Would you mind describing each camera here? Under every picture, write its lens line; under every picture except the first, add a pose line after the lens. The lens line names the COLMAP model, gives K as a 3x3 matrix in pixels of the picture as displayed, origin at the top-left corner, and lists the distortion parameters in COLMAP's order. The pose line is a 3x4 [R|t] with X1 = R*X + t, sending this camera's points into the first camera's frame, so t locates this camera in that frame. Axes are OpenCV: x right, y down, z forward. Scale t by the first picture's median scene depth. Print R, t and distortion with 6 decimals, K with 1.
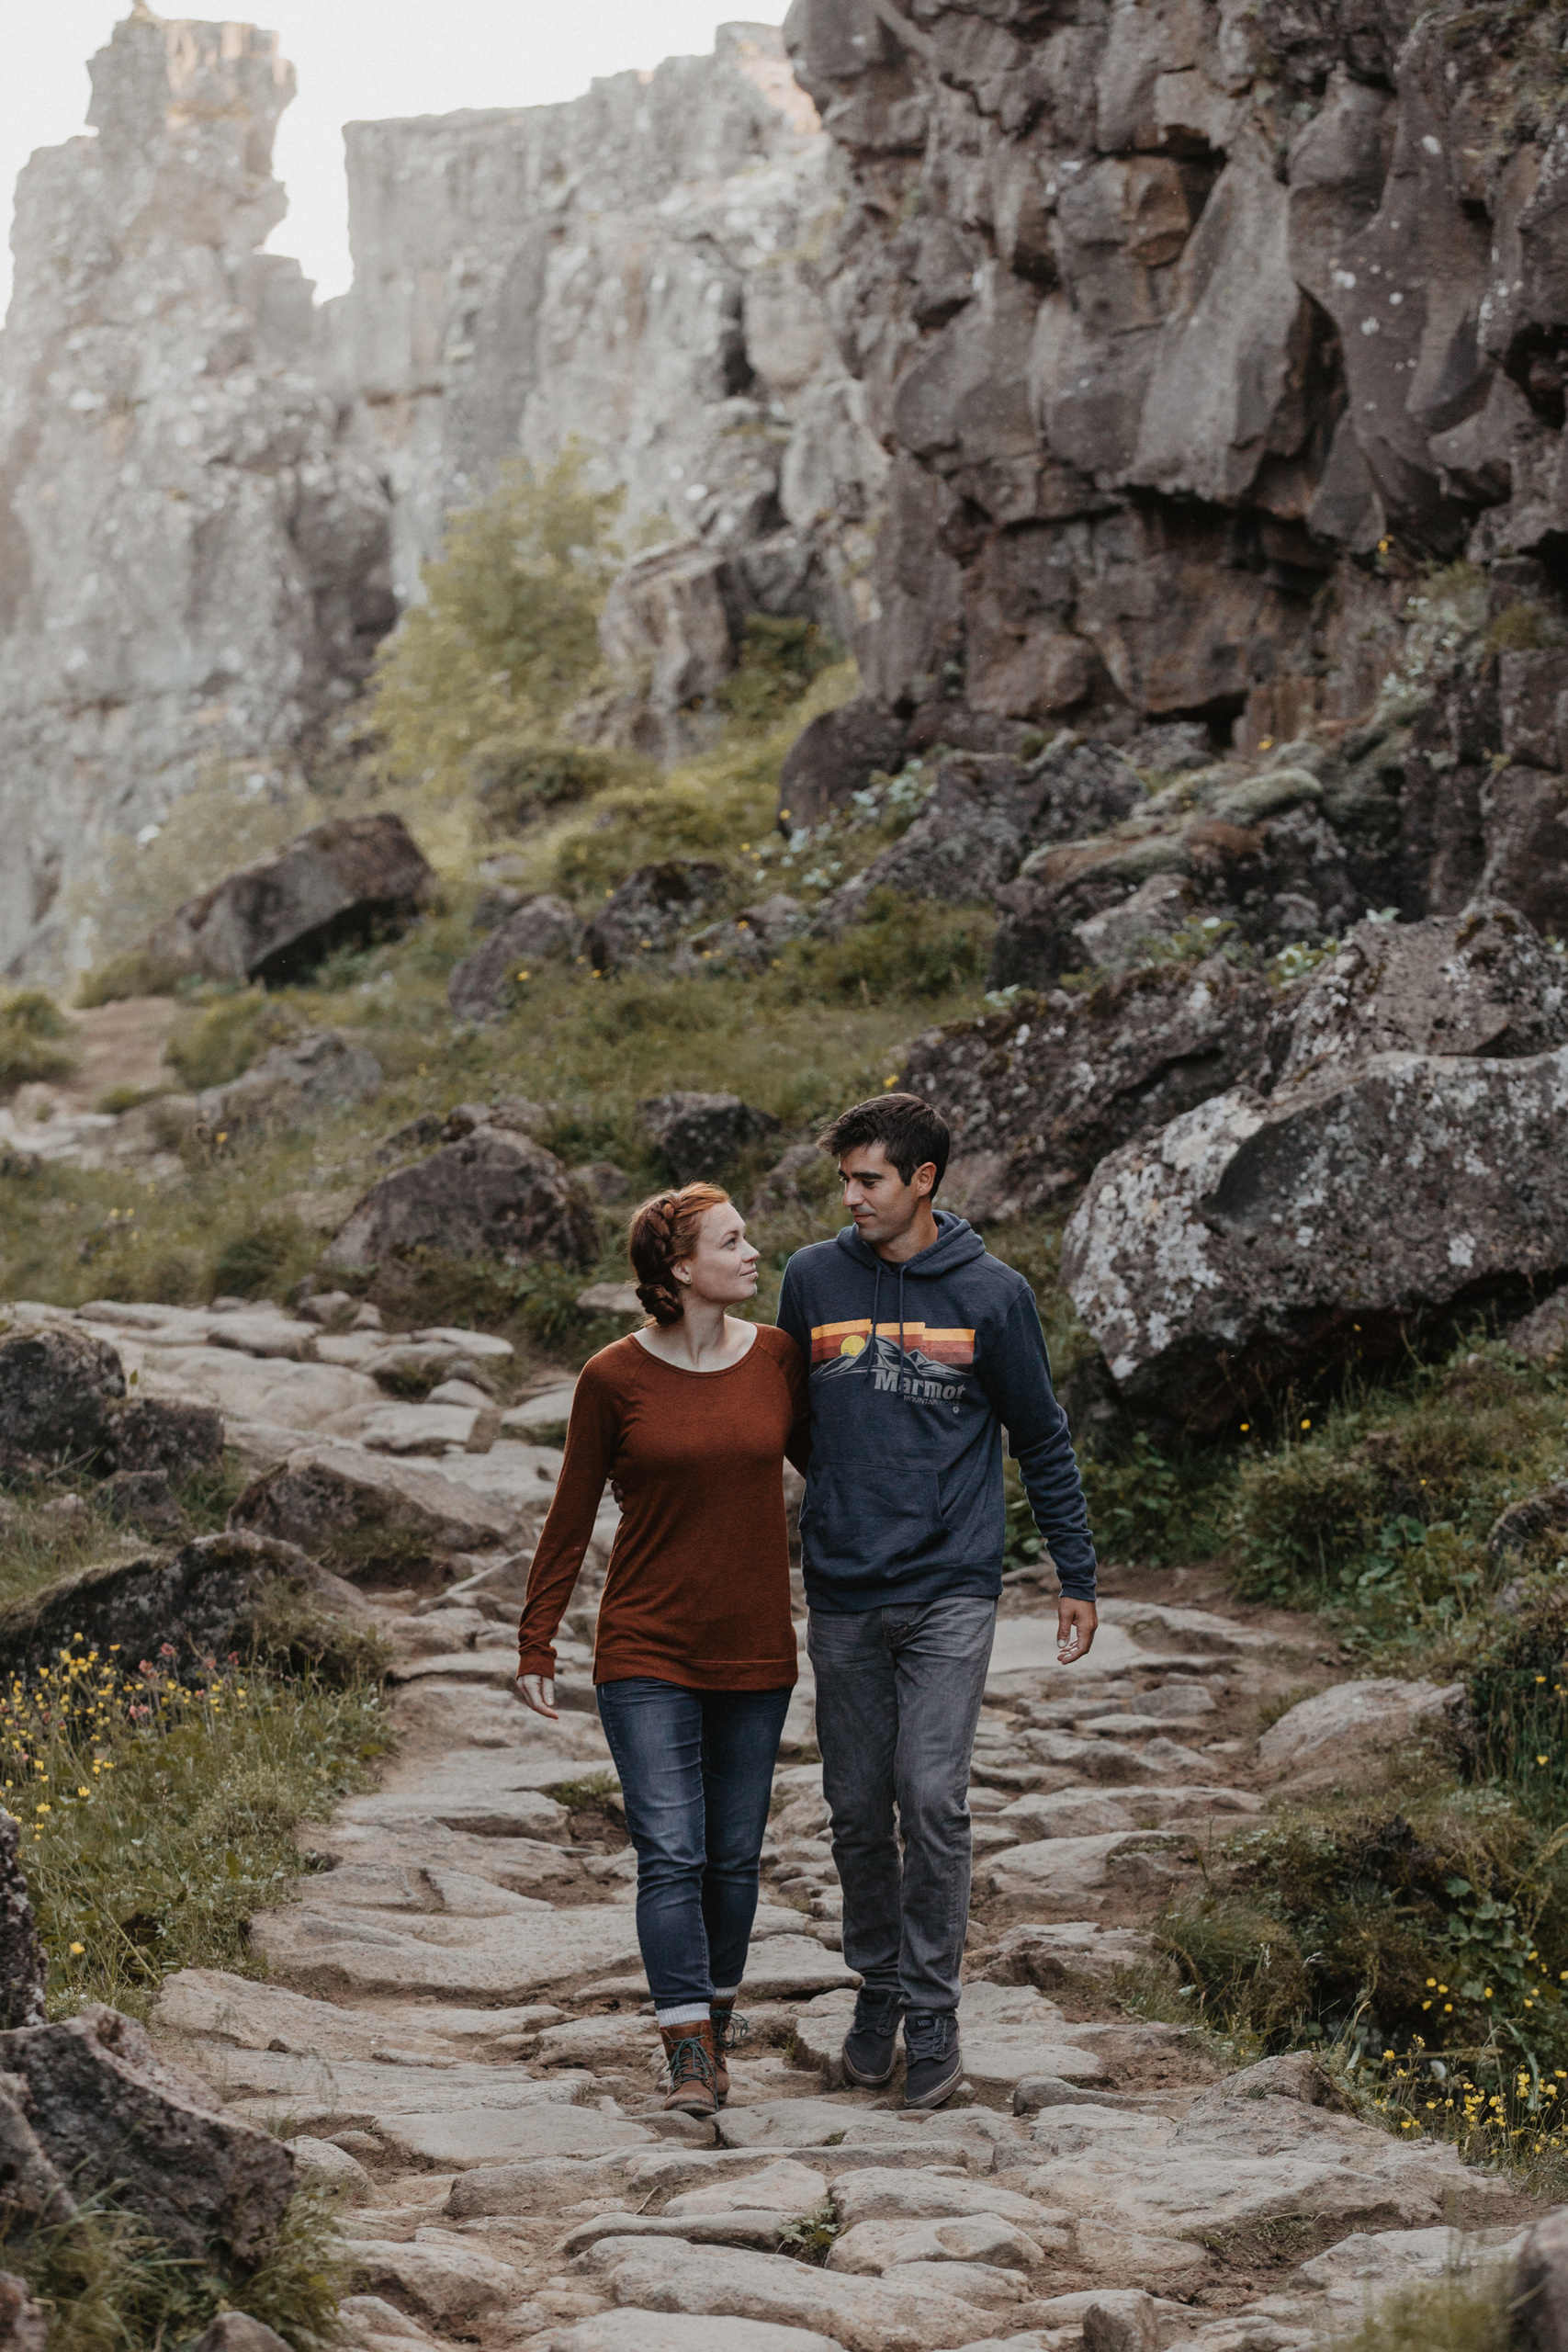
lens RADIAL K [[9517.6, 0, 787.9], [0, 9517.6, 1245.1], [0, 0, 1]] dist [0.186755, 0.734318]
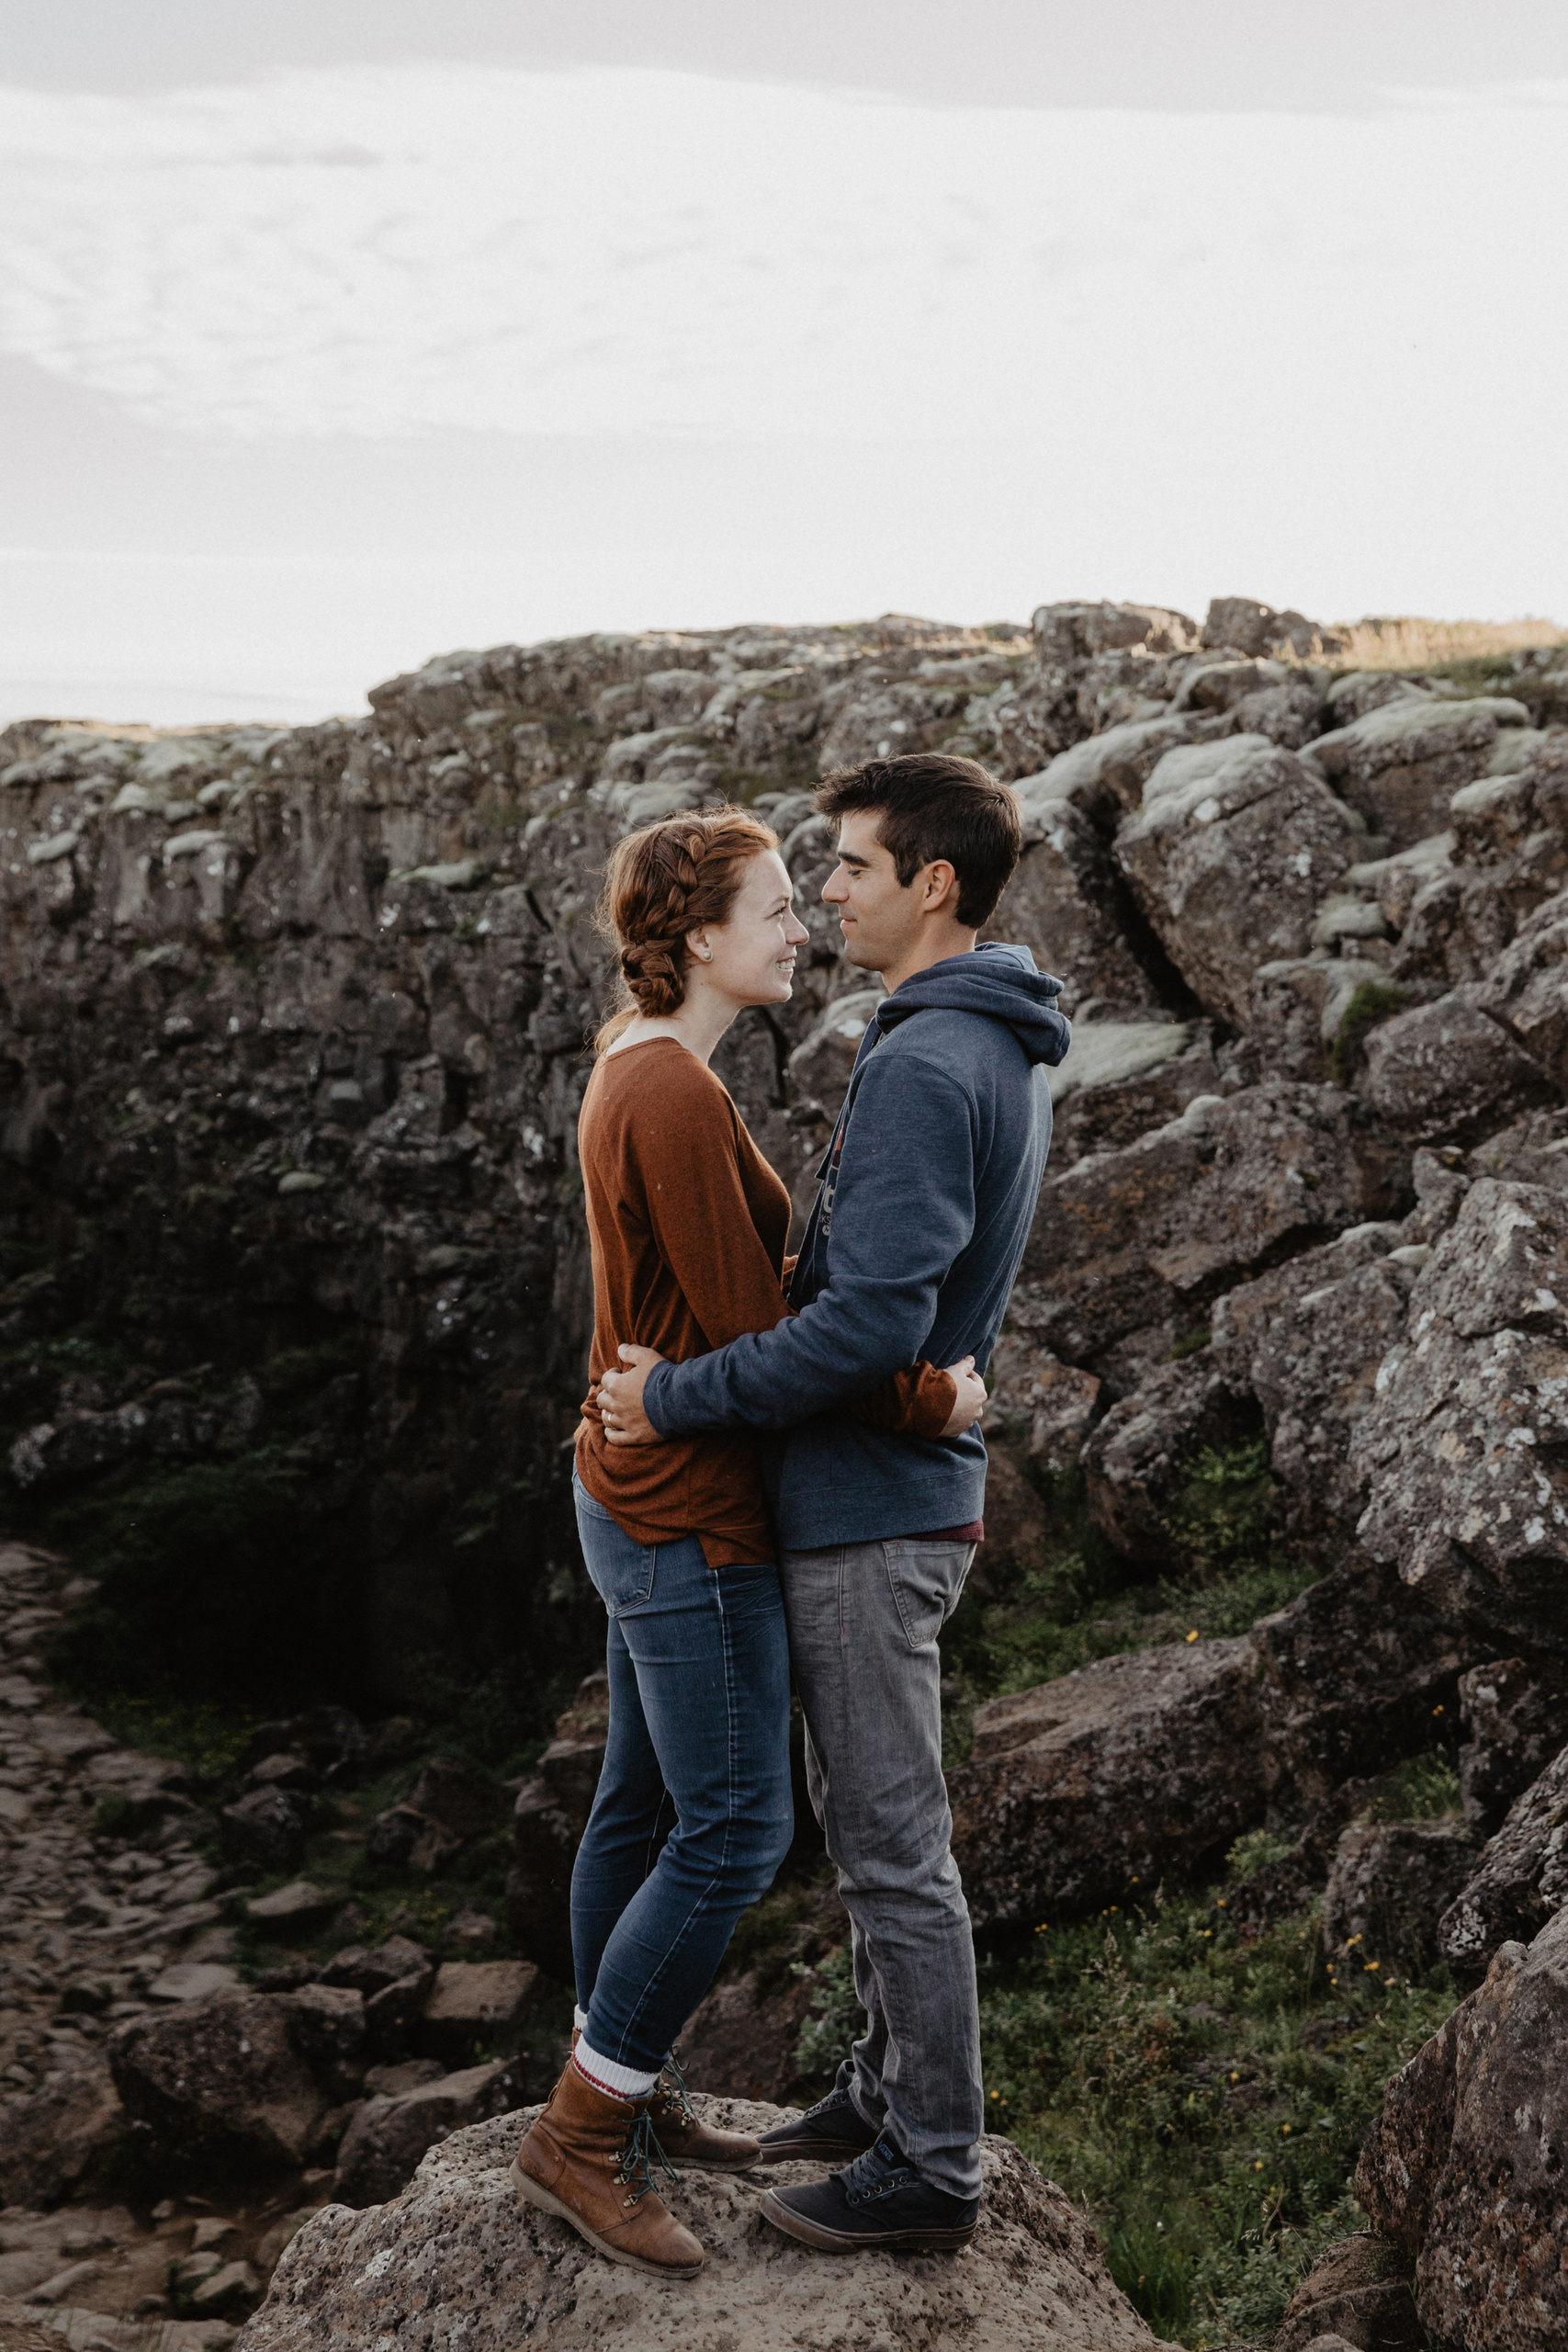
lens RADIAL K [[3348.1, 0, 807.8], [0, 3348.1, 1075.5], [0, 0, 1]] dist [0.054531, 0.073870]
pose [[0.958102, 0.004781, 0.286387, -0.064098], [-0.003675, 0.999984, -0.004401, -0.170620], [-0.286404, 0.003165, 0.958104, -0.632388]]
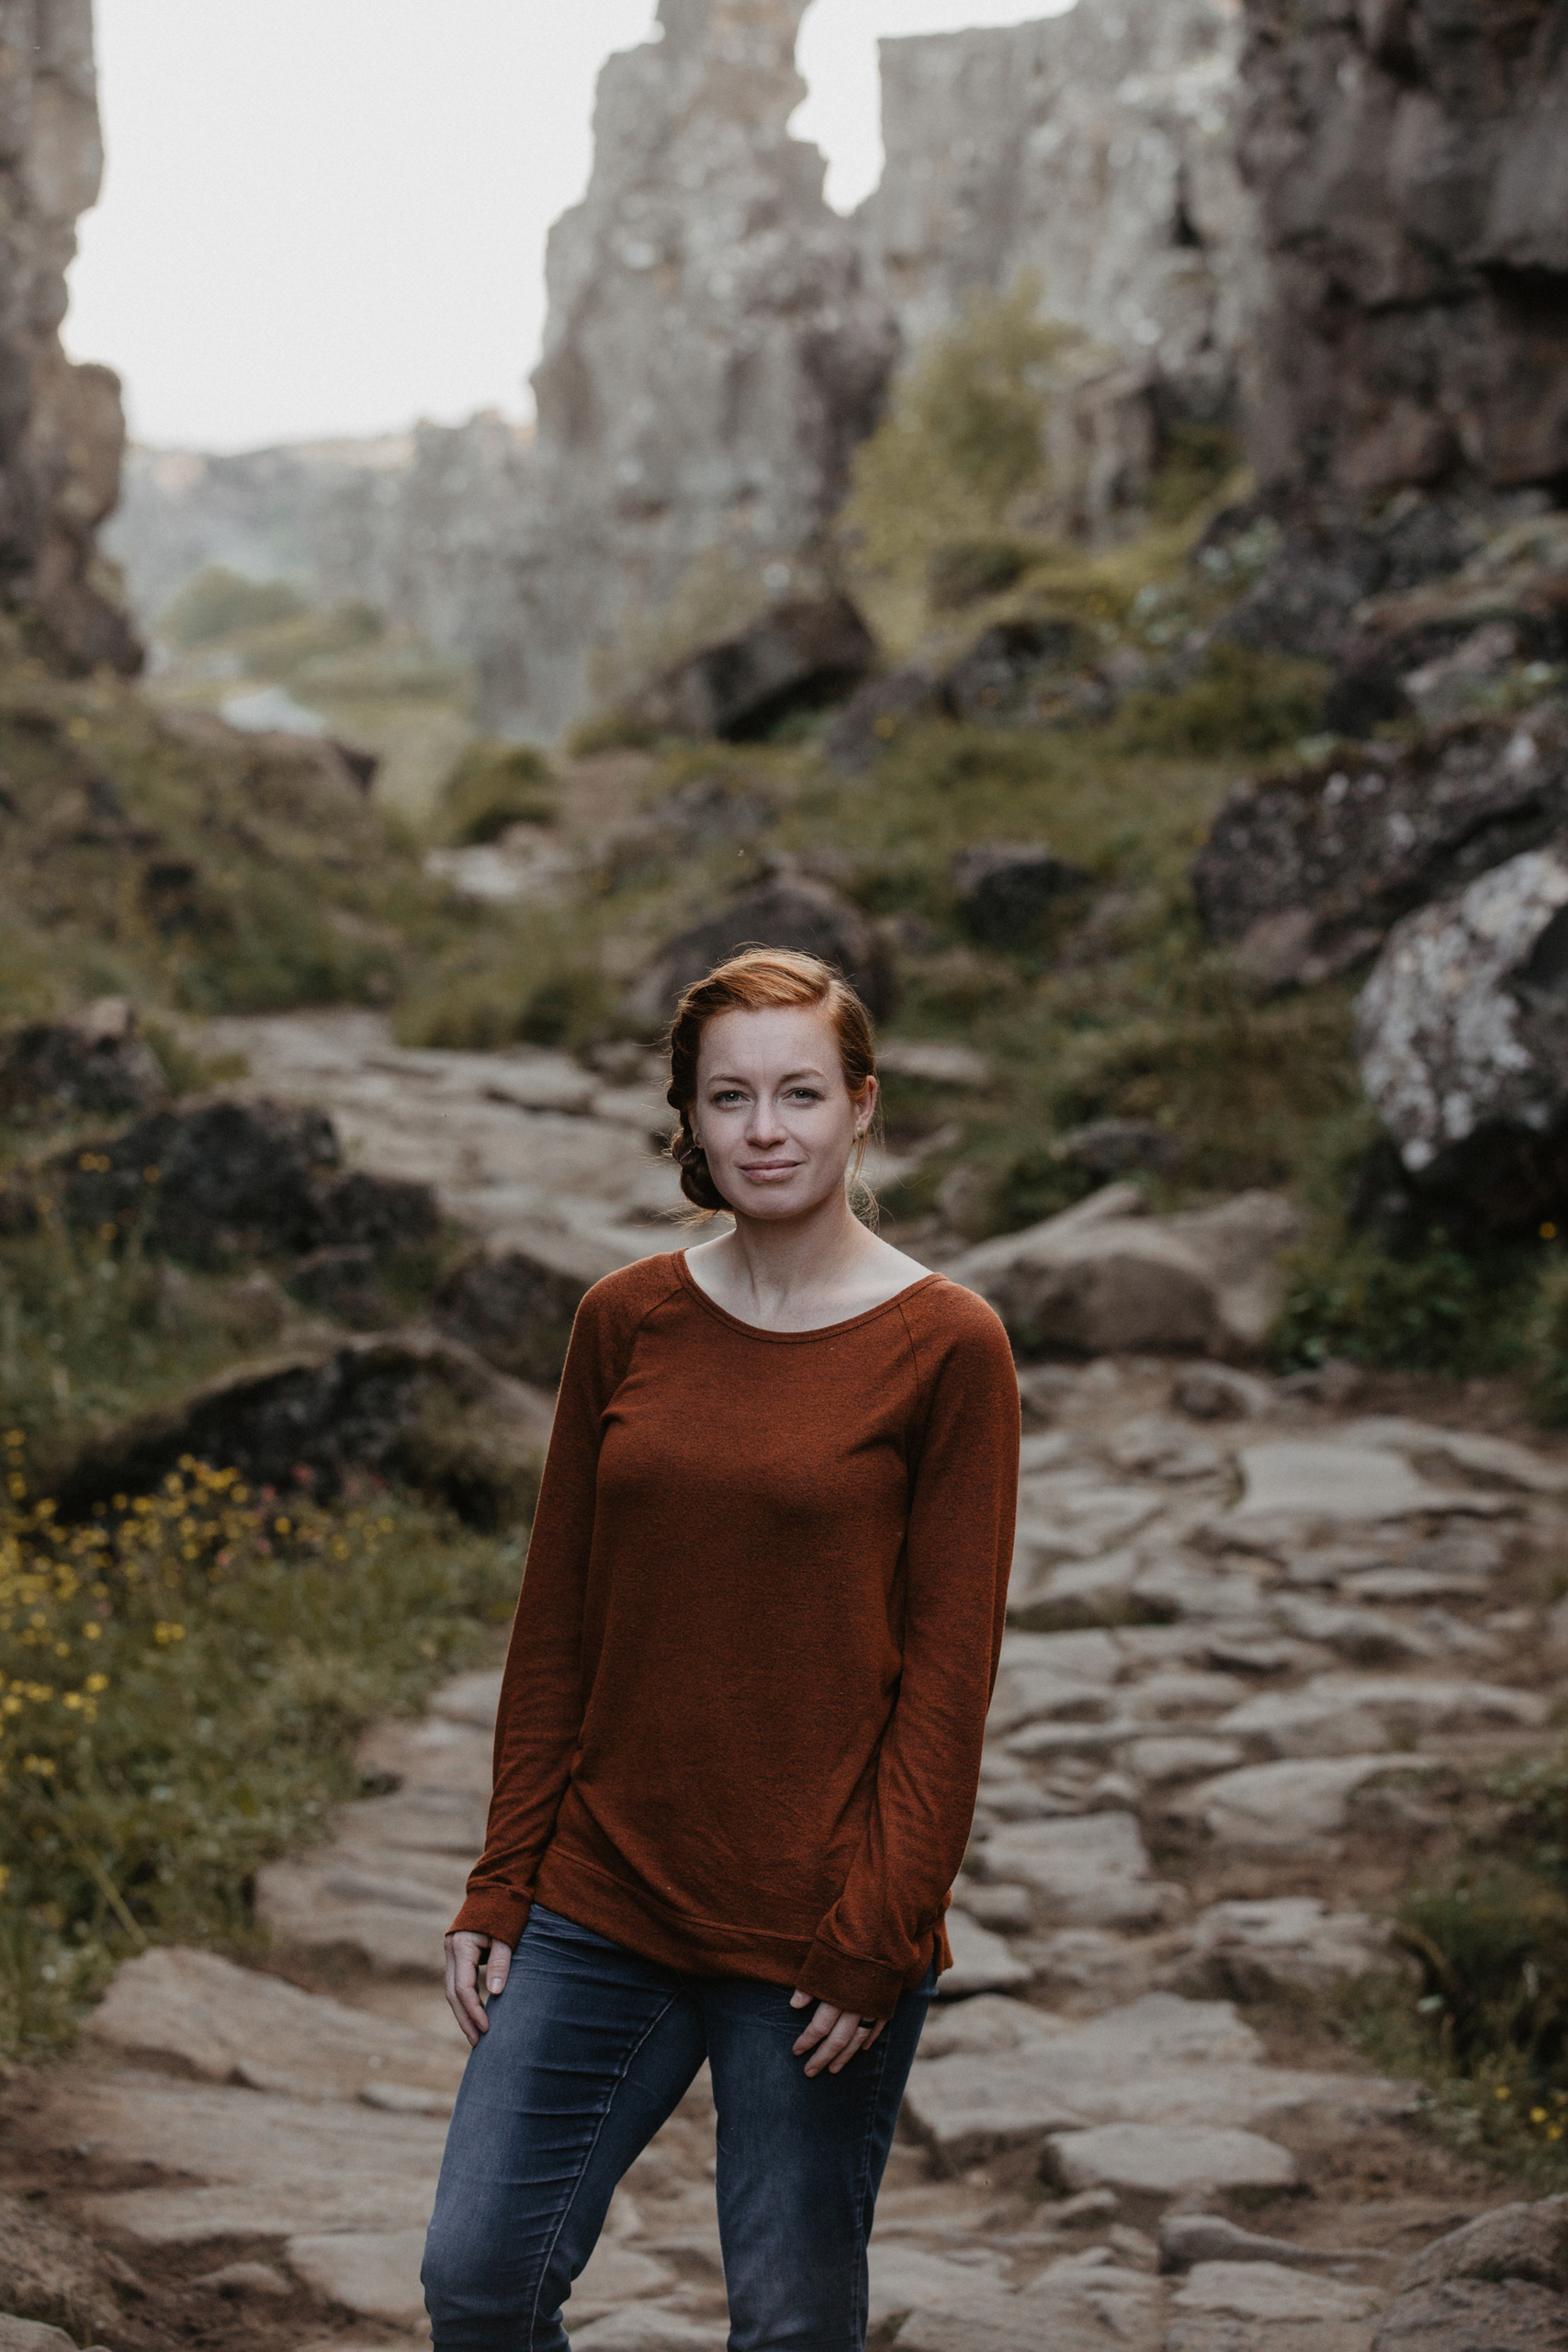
lens RADIAL K [[7712.8, 0, 701.9], [0, 7712.8, 1176.2], [0, 0, 1]] dist [0.008340, 0.129505]
pose [[0.997494, 0.015567, -0.069011, 0.017101], [-0.013656, 0.999512, 0.028082, -0.004518], [0.069414, -0.027069, 0.997221, 0.252410]]
